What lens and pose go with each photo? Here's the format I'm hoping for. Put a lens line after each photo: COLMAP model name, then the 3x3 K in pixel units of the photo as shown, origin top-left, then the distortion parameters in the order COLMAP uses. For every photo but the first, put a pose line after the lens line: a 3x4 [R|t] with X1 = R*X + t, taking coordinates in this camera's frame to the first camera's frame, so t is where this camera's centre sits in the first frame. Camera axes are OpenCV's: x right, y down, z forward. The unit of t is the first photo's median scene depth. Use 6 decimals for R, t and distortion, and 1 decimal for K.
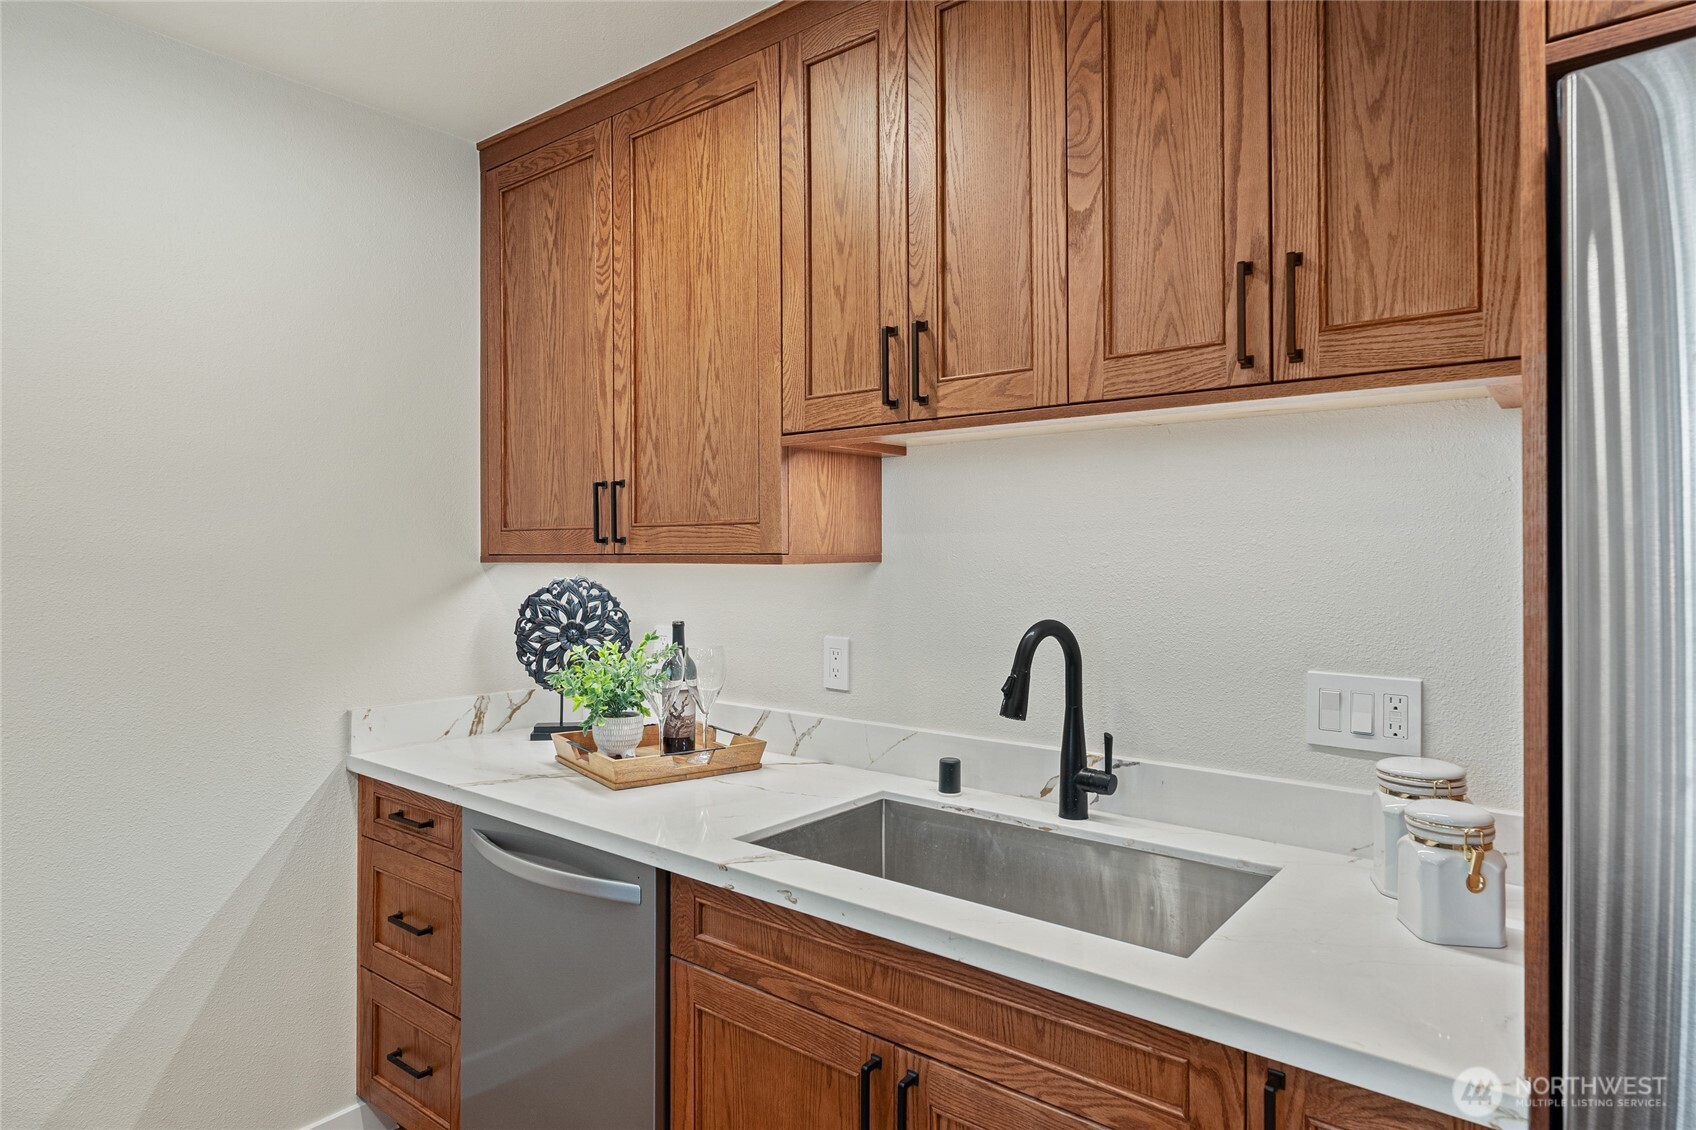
lens RADIAL K [[960.0, 0, 841.6], [0, 960.0, 546.7], [0, 0, 1]] dist [-0.003154, 0.000817]
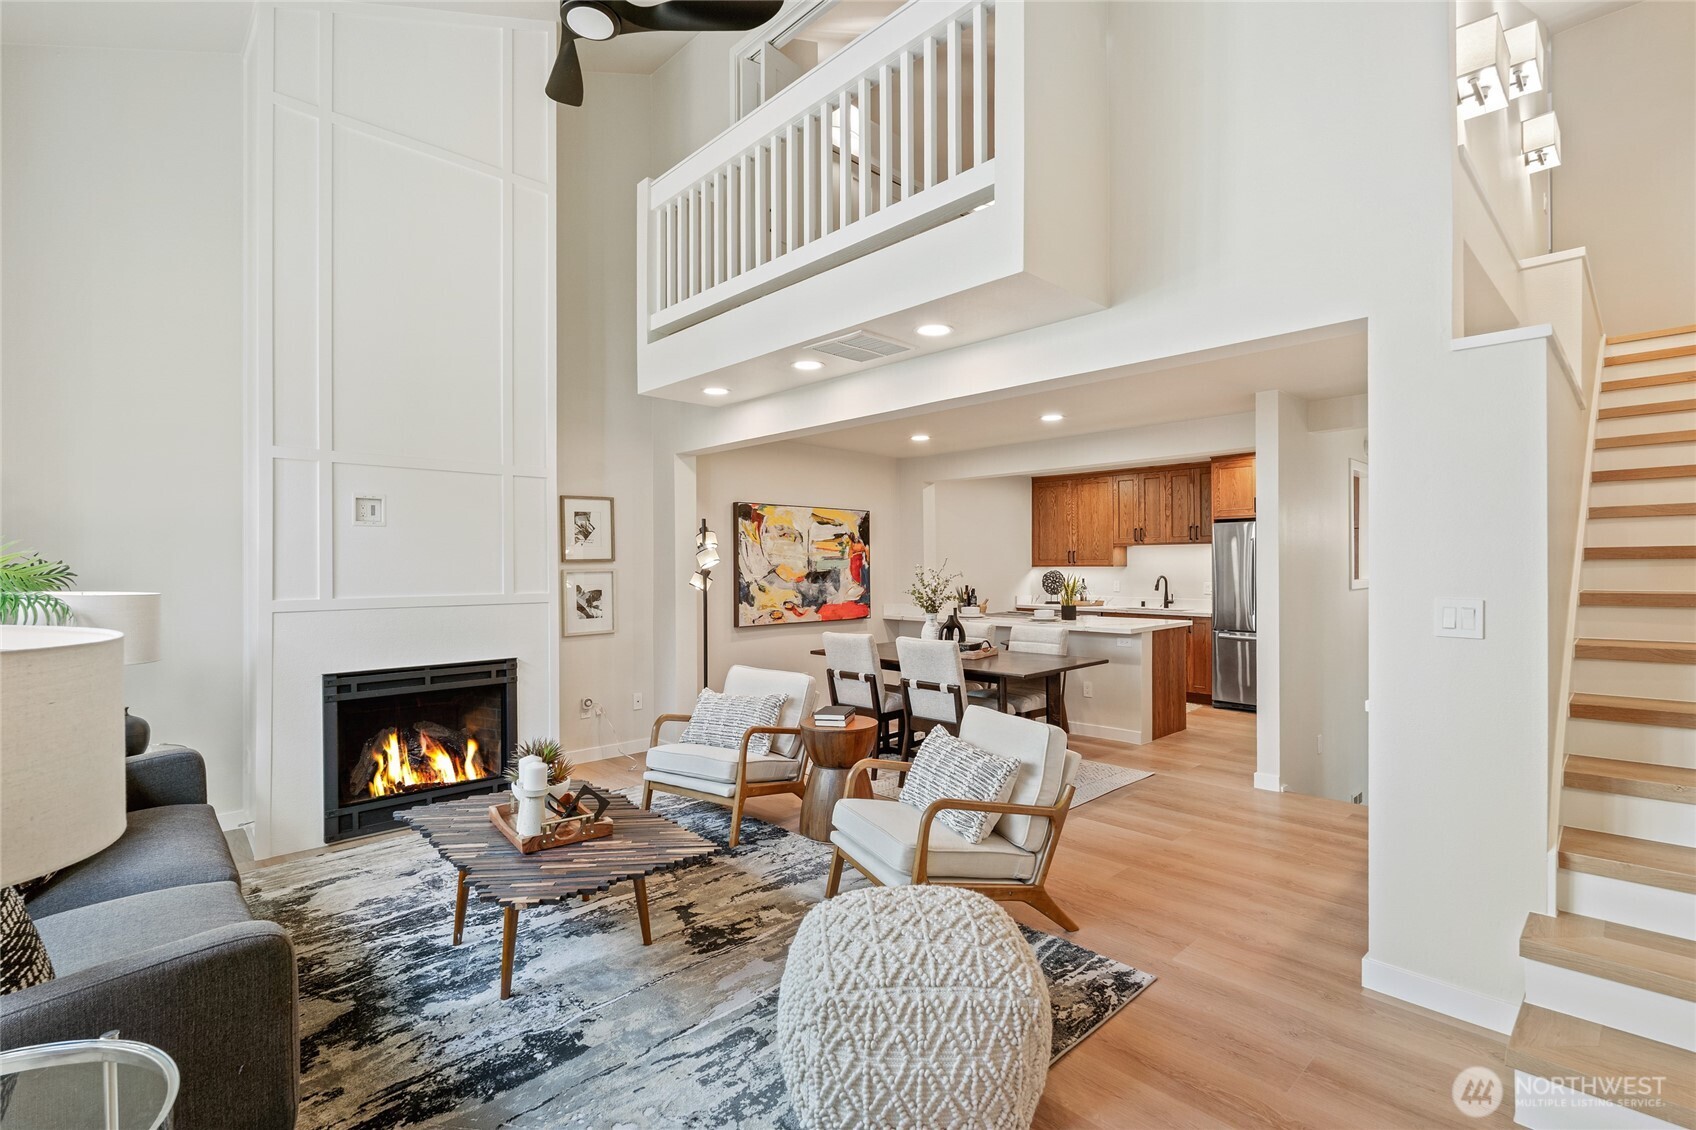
lens RADIAL K [[755.6, 0, 859.8], [0, 755.6, 563.0], [0, 0, 1]] dist [0.001980, 0.000260]
pose [[0.991656, -0.001401, -0.128906, -1.078389], [0.001685, 0.999996, 0.002095, -0.016972], [0.128902, -0.002295, 0.991655, -4.043335]]
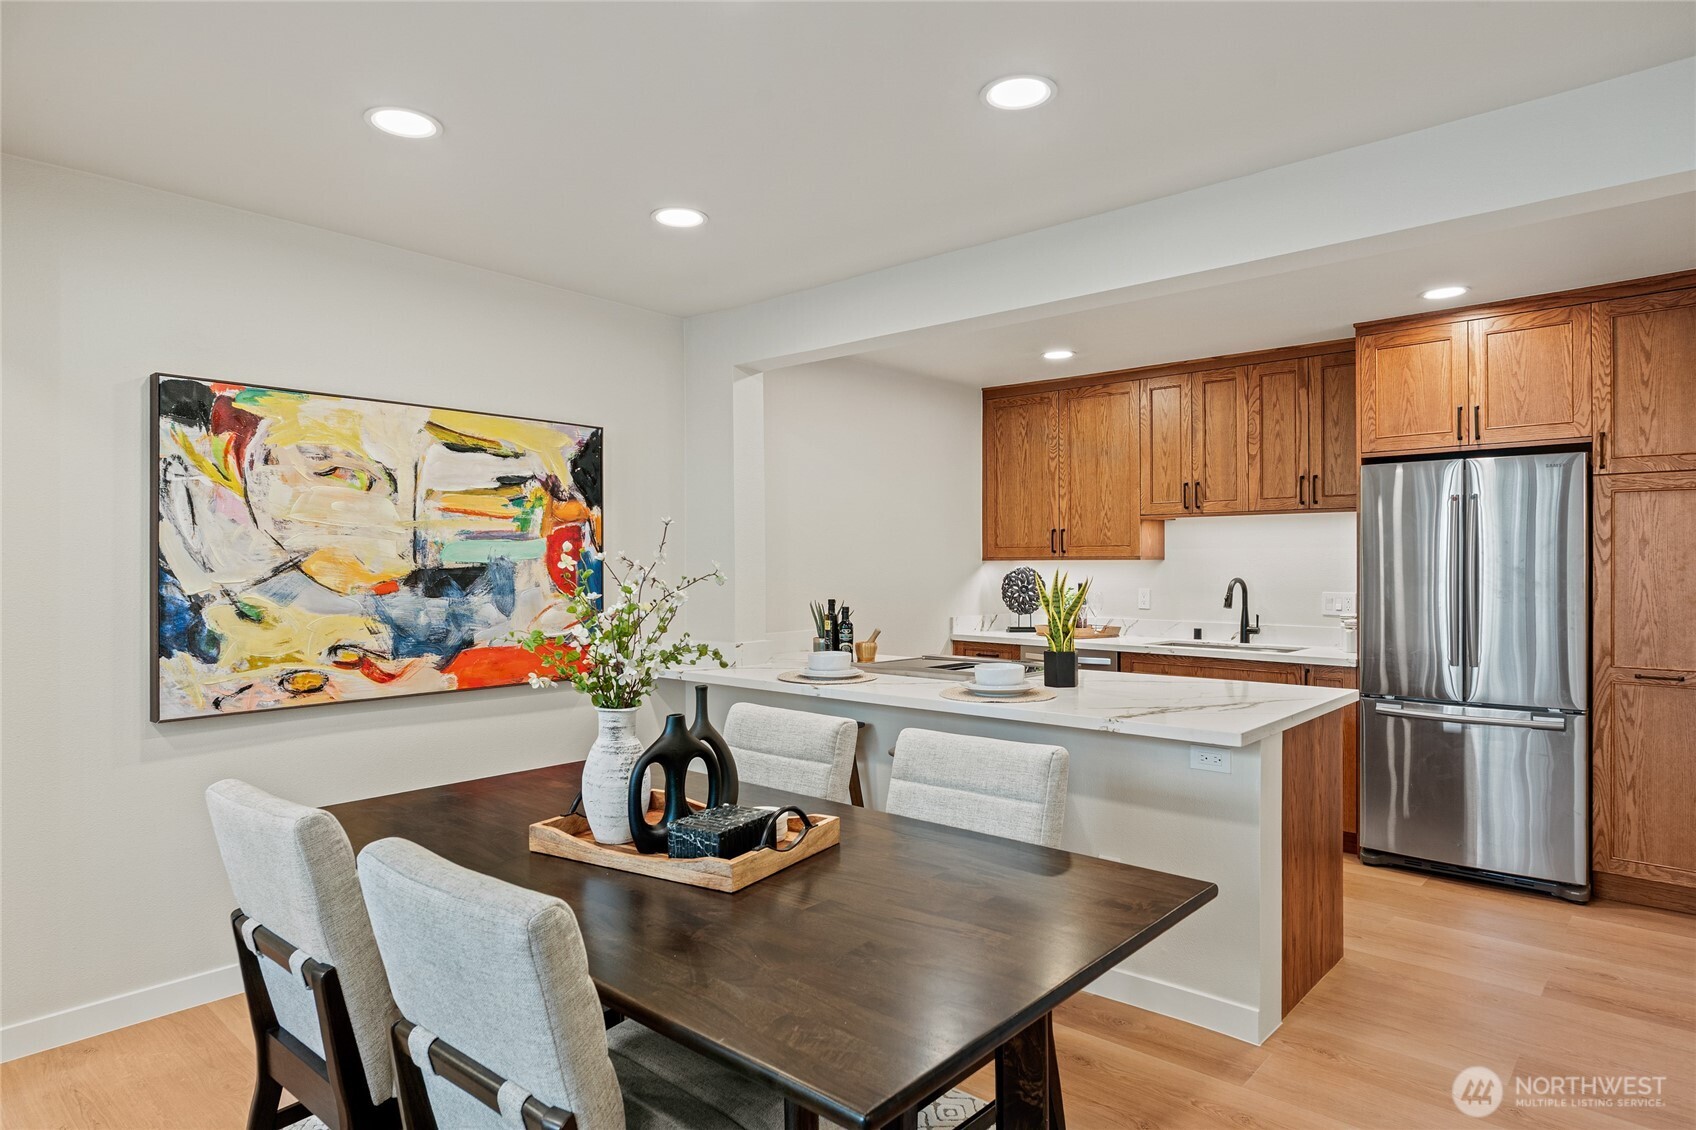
lens RADIAL K [[960.0, 0, 852.8], [0, 960.0, 560.2], [0, 0, 1]] dist [-0.003154, 0.000817]
pose [[0.998559, 0.000796, -0.053662, -0.845614], [-0.000668, 0.999997, 0.002399, 0.014170], [0.053664, -0.002360, 0.998556, -2.124154]]
